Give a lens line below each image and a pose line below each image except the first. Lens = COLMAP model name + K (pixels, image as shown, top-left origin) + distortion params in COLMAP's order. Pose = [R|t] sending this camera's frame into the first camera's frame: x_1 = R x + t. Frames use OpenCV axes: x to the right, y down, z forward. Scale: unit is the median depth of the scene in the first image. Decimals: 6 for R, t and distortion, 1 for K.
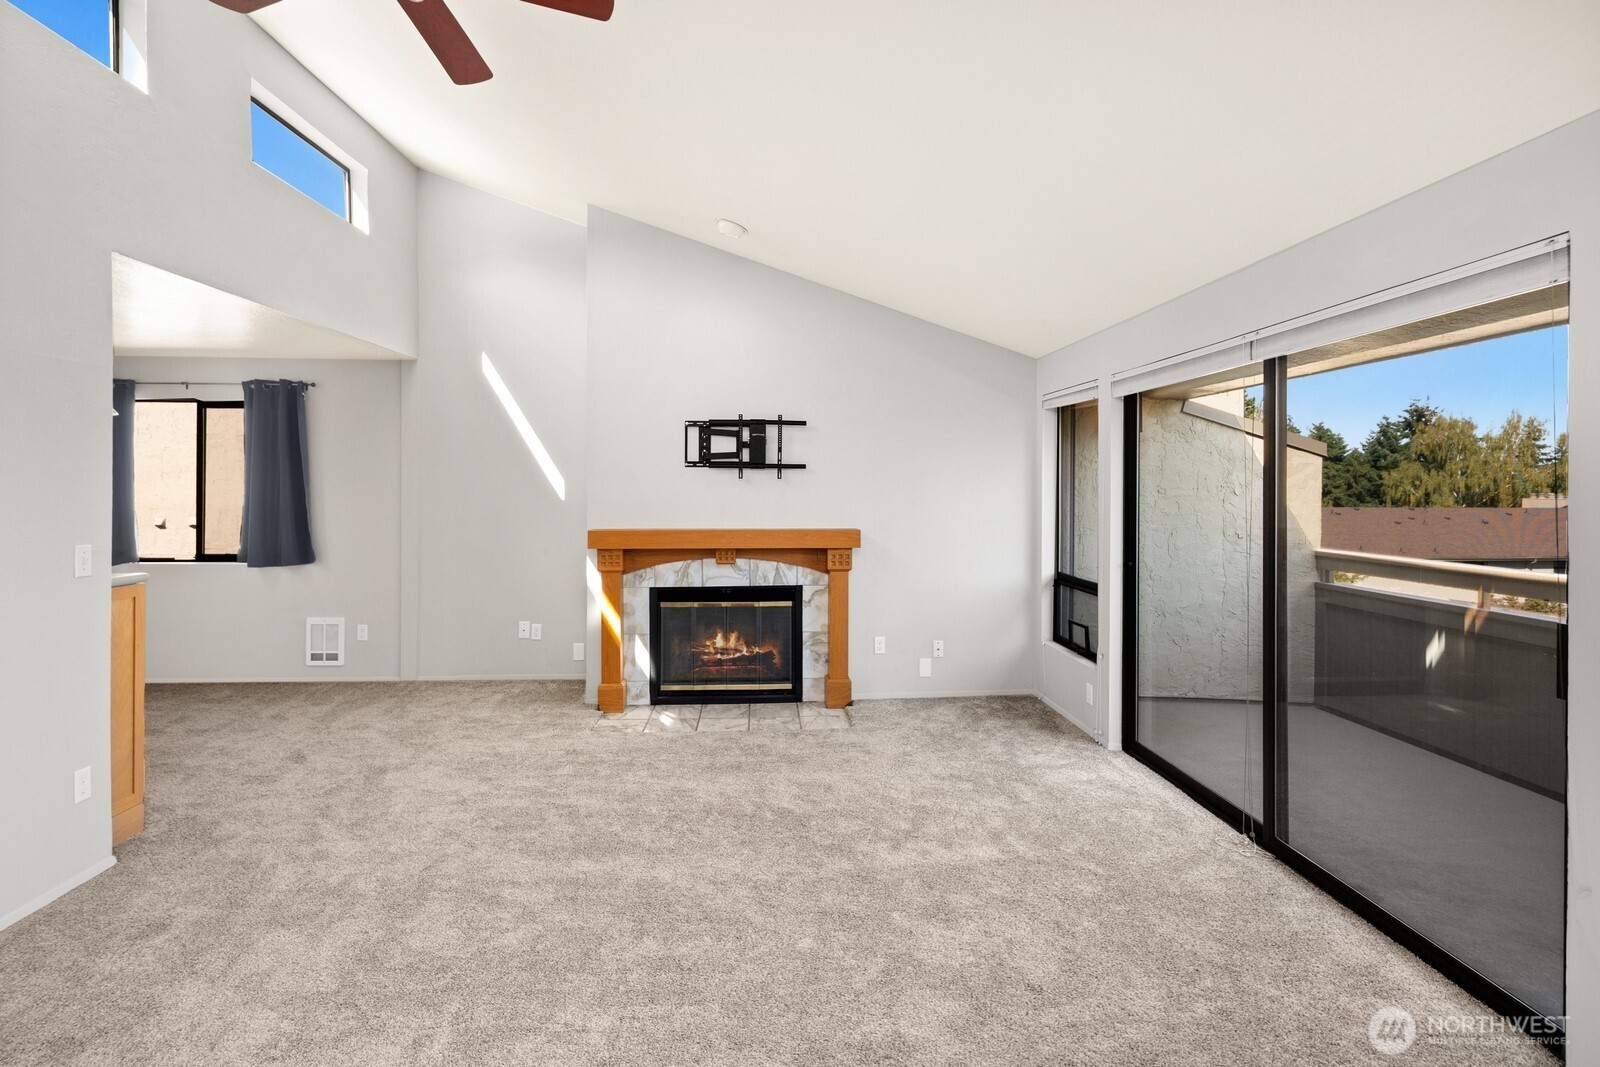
lens RADIAL K [[800.1, 0, 800.8], [0, 800.1, 492.6], [0, 0, 1]] dist [0.001516, -0.001883]
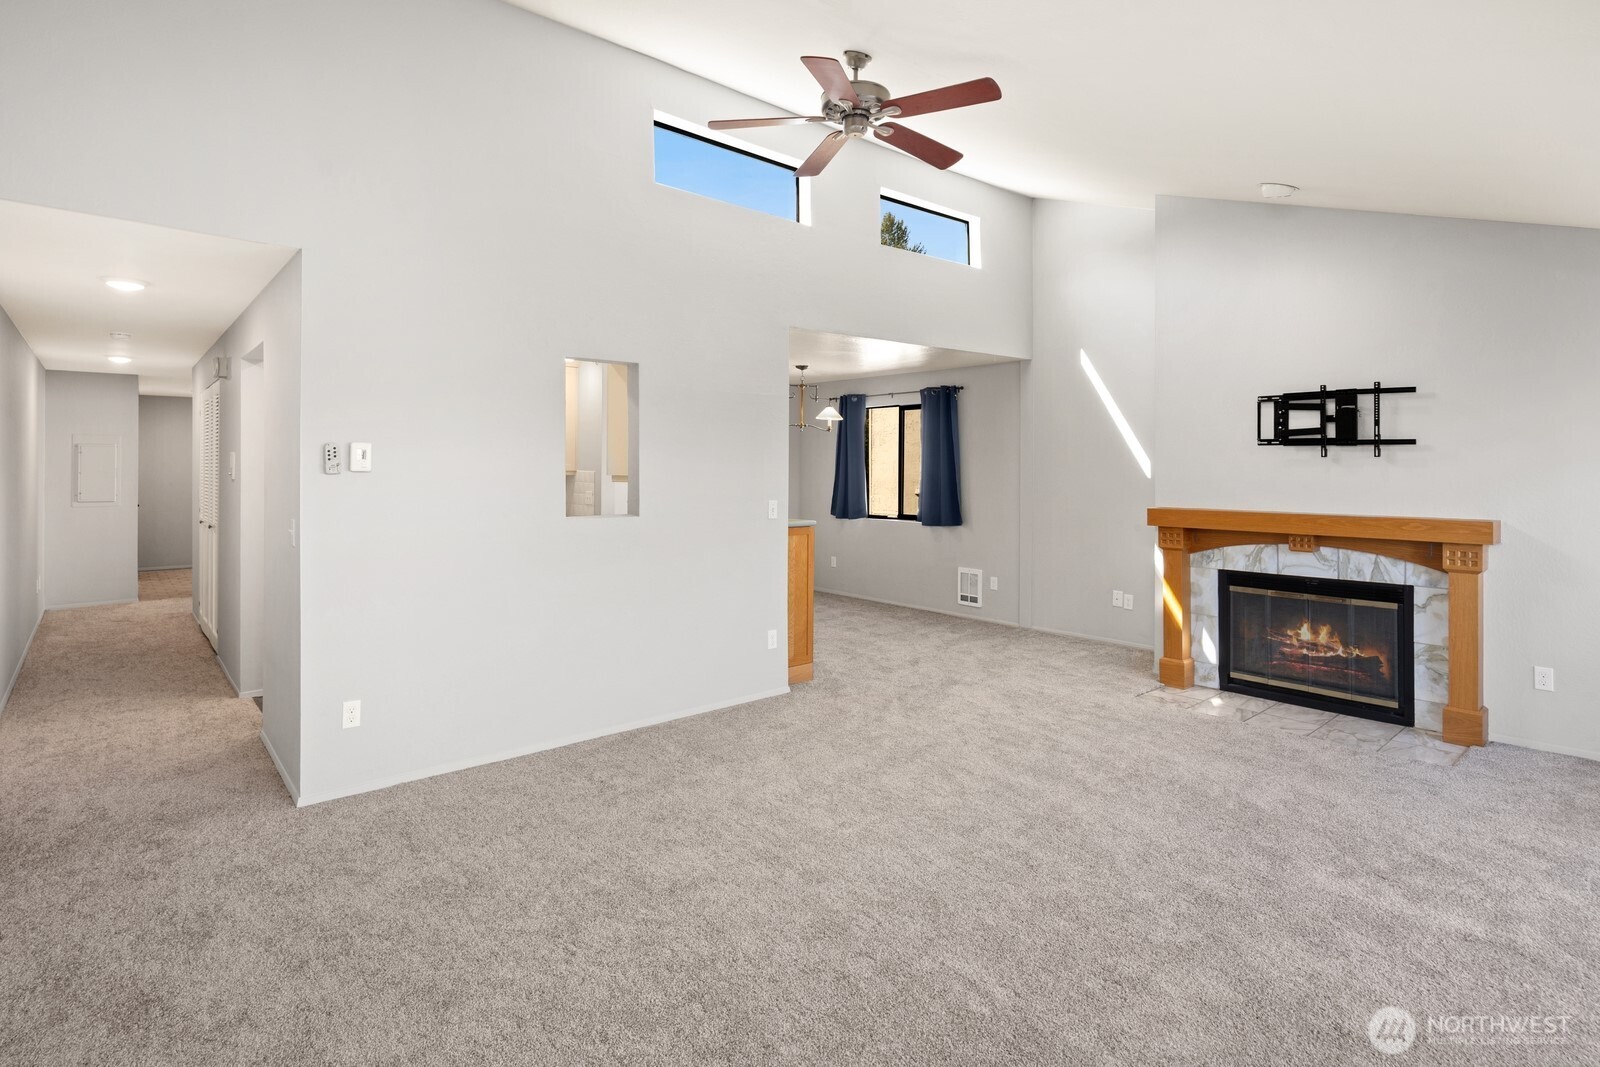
lens RADIAL K [[794.7, 0, 782.5], [0, 794.7, 466.7], [0, 0, 1]] dist [-0.001016, -0.002027]
pose [[0.606661, -0.000155, -0.794961, 0.260679], [-0.004446, 0.999984, -0.003589, -0.001041], [0.794948, 0.005712, 0.606650, -0.014040]]
